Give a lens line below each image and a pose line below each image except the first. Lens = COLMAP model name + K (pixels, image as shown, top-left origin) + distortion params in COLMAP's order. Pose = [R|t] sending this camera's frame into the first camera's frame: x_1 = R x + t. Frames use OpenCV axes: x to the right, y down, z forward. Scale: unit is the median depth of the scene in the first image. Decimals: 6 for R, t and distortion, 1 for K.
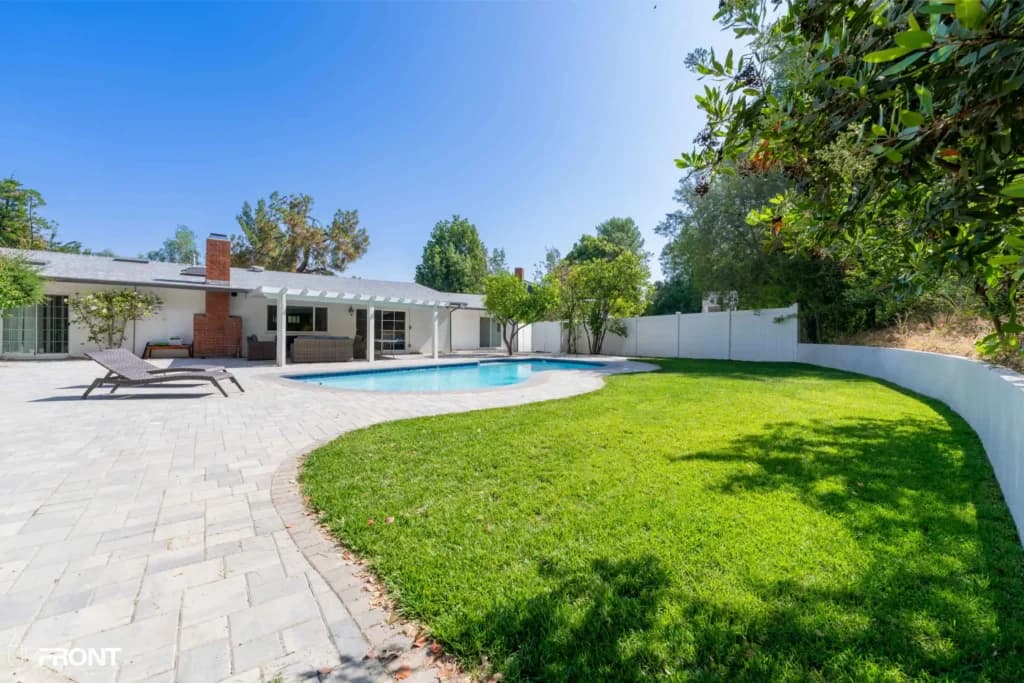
lens RADIAL K [[431.6, 0, 523.8], [0, 431.6, 332.0], [0, 0, 1]] dist [-0.013283, 0.005088]
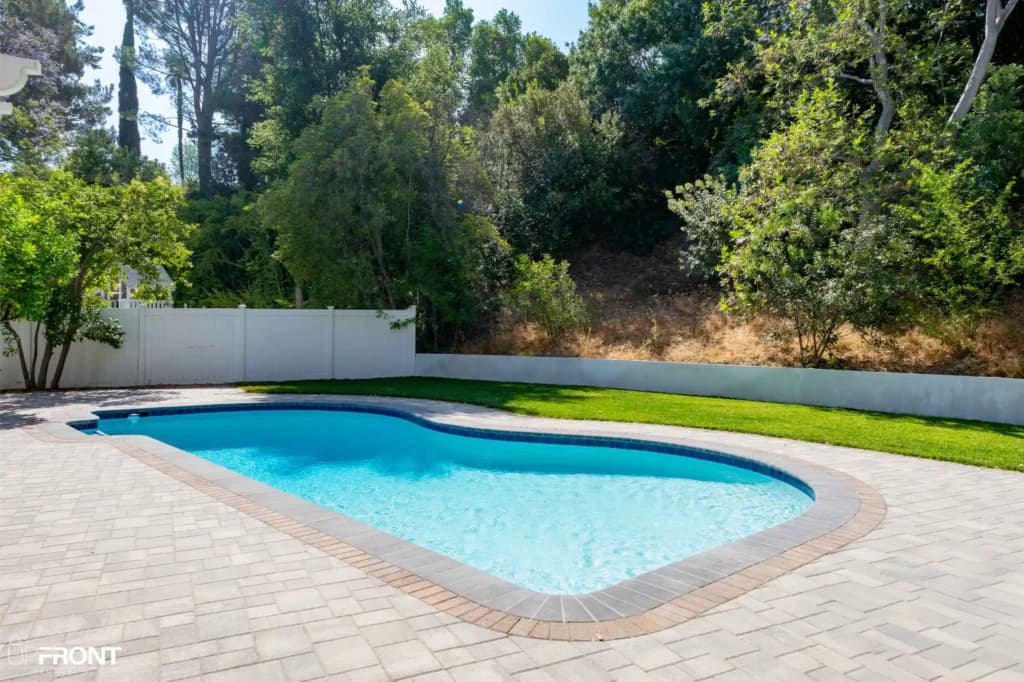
lens RADIAL K [[648.1, 0, 517.0], [0, 648.1, 348.8], [0, 0, 1]] dist [-0.028956, 0.018667]
pose [[0.134250, -0.029881, 0.990497, -0.275548], [-0.017988, 0.999307, 0.032584, -0.012856], [-0.990784, -0.022191, 0.133620, 0.296943]]
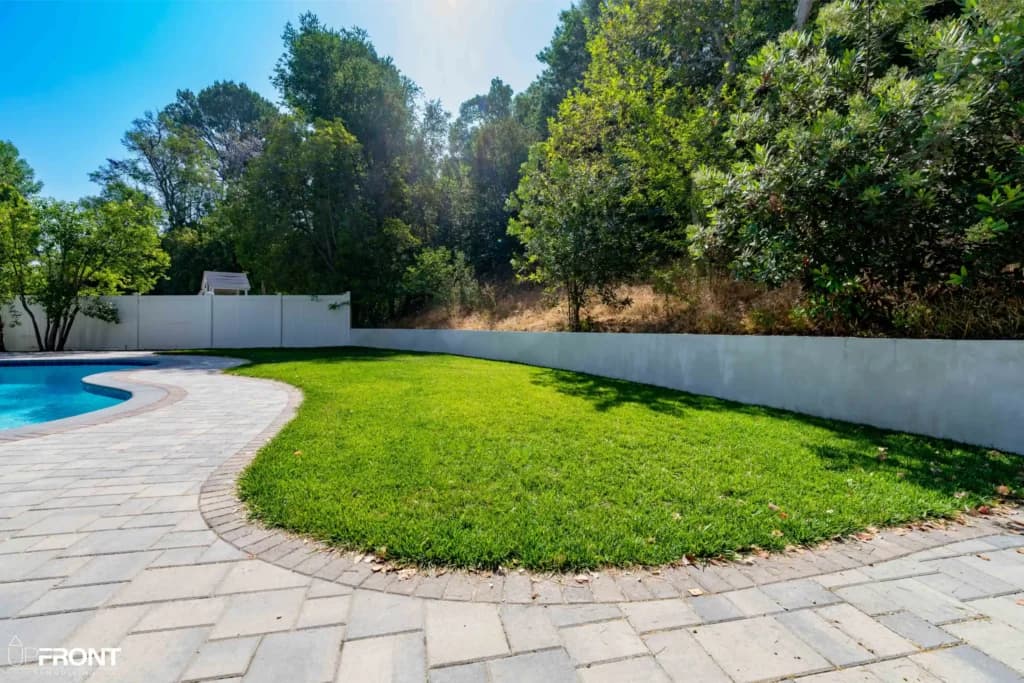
lens RADIAL K [[431.6, 0, 516.9], [0, 431.6, 339.9], [0, 0, 1]] dist [-0.013283, 0.005088]
pose [[0.399400, -0.030011, 0.916286, -0.092467], [-0.007328, 0.999328, 0.035925, 0.006046], [-0.916748, -0.021063, 0.398911, 0.081797]]
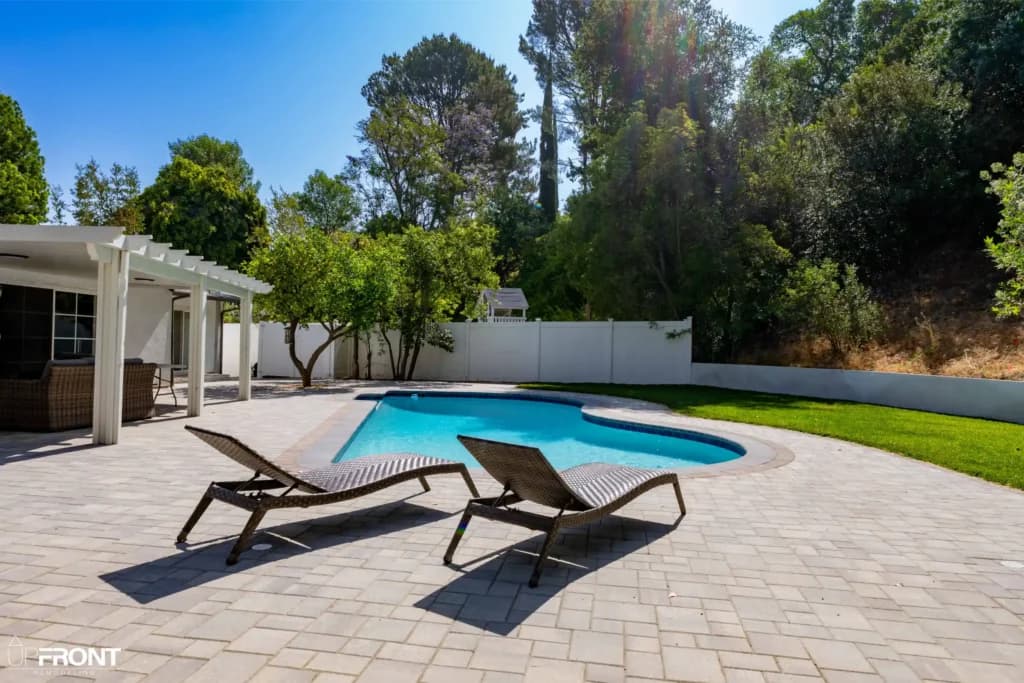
lens RADIAL K [[685.0, 0, 512.2], [0, 685.0, 346.3], [0, 0, 1]] dist [-0.002129, -0.005105]
pose [[0.712551, 0.005554, 0.701599, -0.280517], [-0.019253, 0.999747, 0.011640, -0.007571], [-0.701356, -0.021802, 0.712477, 0.123589]]
